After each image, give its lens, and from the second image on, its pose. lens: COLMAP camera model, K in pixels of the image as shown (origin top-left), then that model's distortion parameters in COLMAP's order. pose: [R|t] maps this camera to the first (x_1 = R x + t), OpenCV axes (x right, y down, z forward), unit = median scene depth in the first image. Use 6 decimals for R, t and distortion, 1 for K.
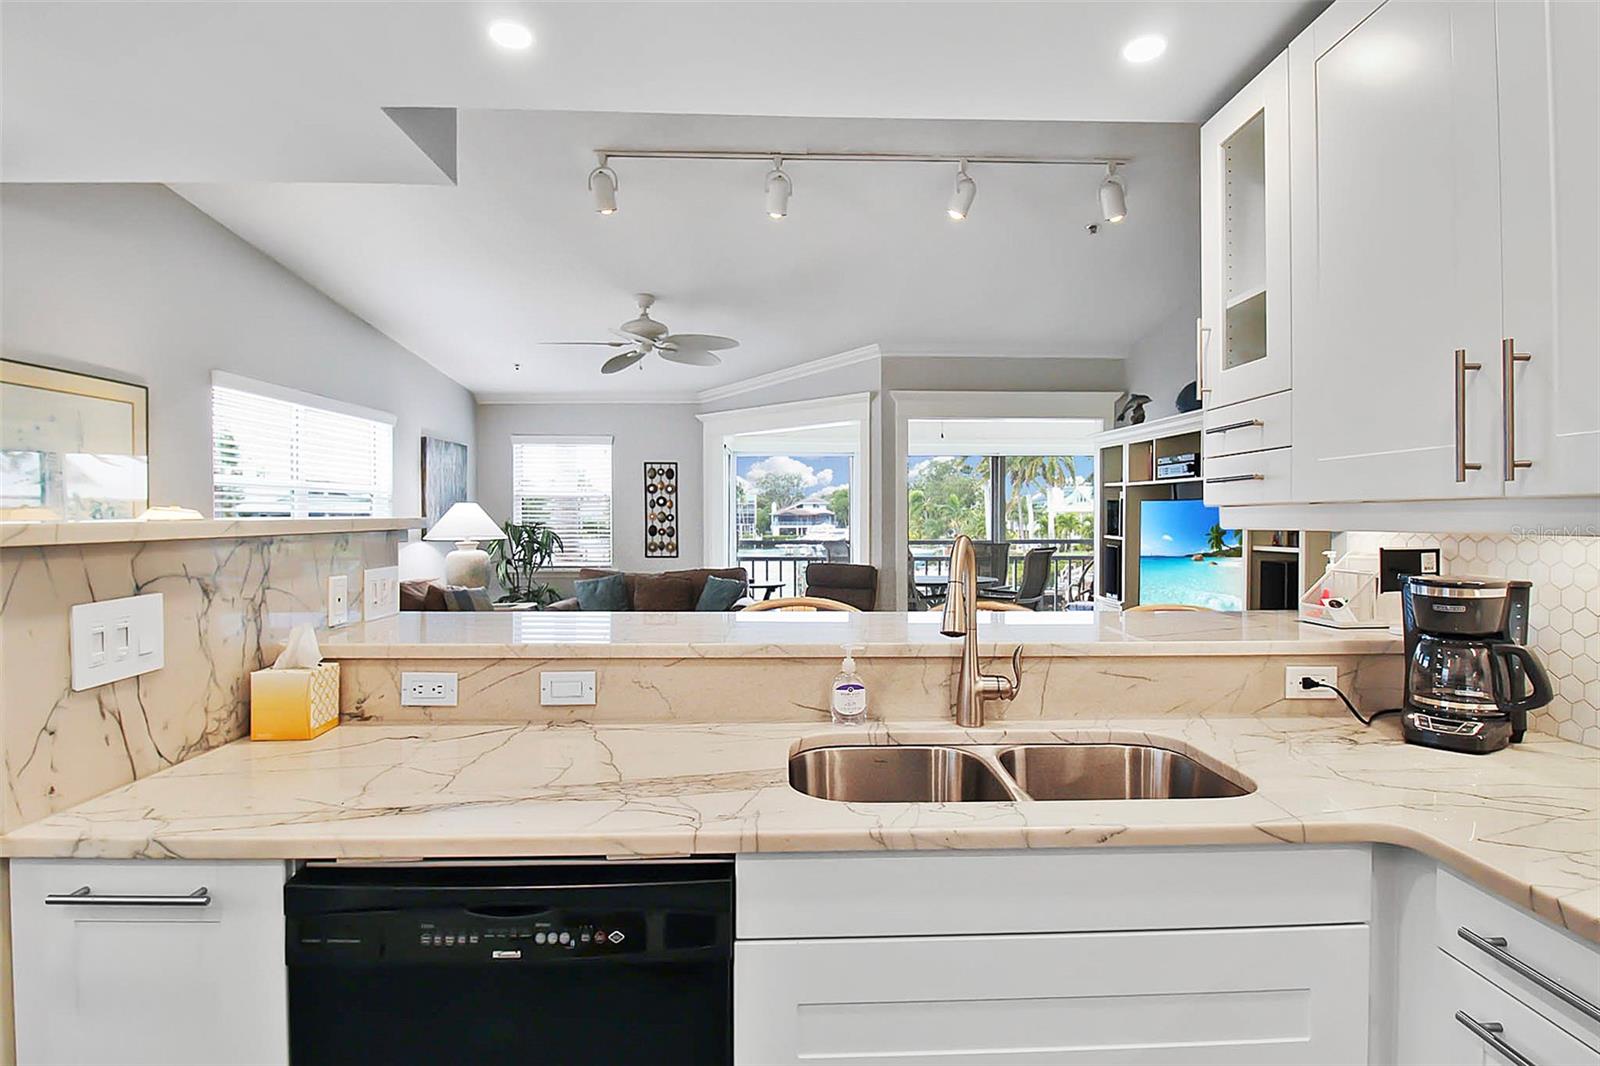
lens RADIAL K [[815.3, 0, 809.5], [0, 815.3, 515.2], [0, 0, 1]] dist [0.001193, -0.012000]
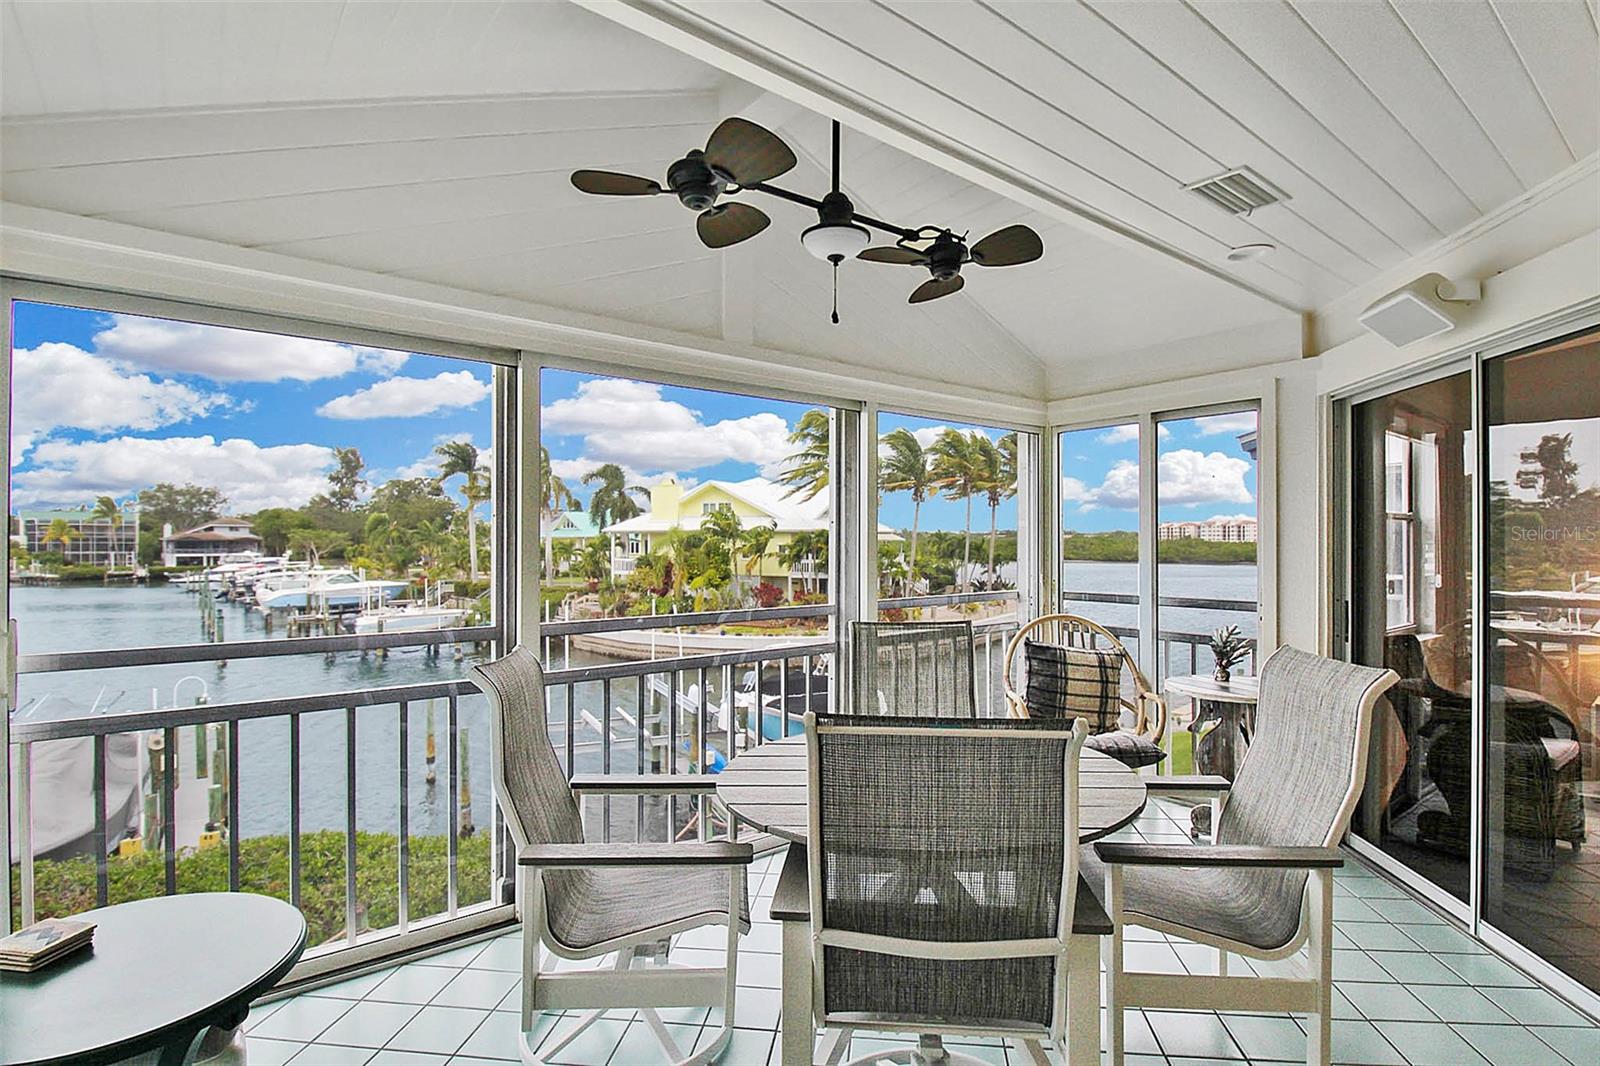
lens RADIAL K [[798.8, 0, 800.0], [0, 798.8, 533.0], [0, 0, 1]] dist [-0.001039, -0.001499]
pose [[0.809335, 0.007759, 0.587297, -0.072914], [-0.001920, 0.999942, -0.010565, -0.004538], [-0.587345, 0.007423, 0.809303, 1.004453]]
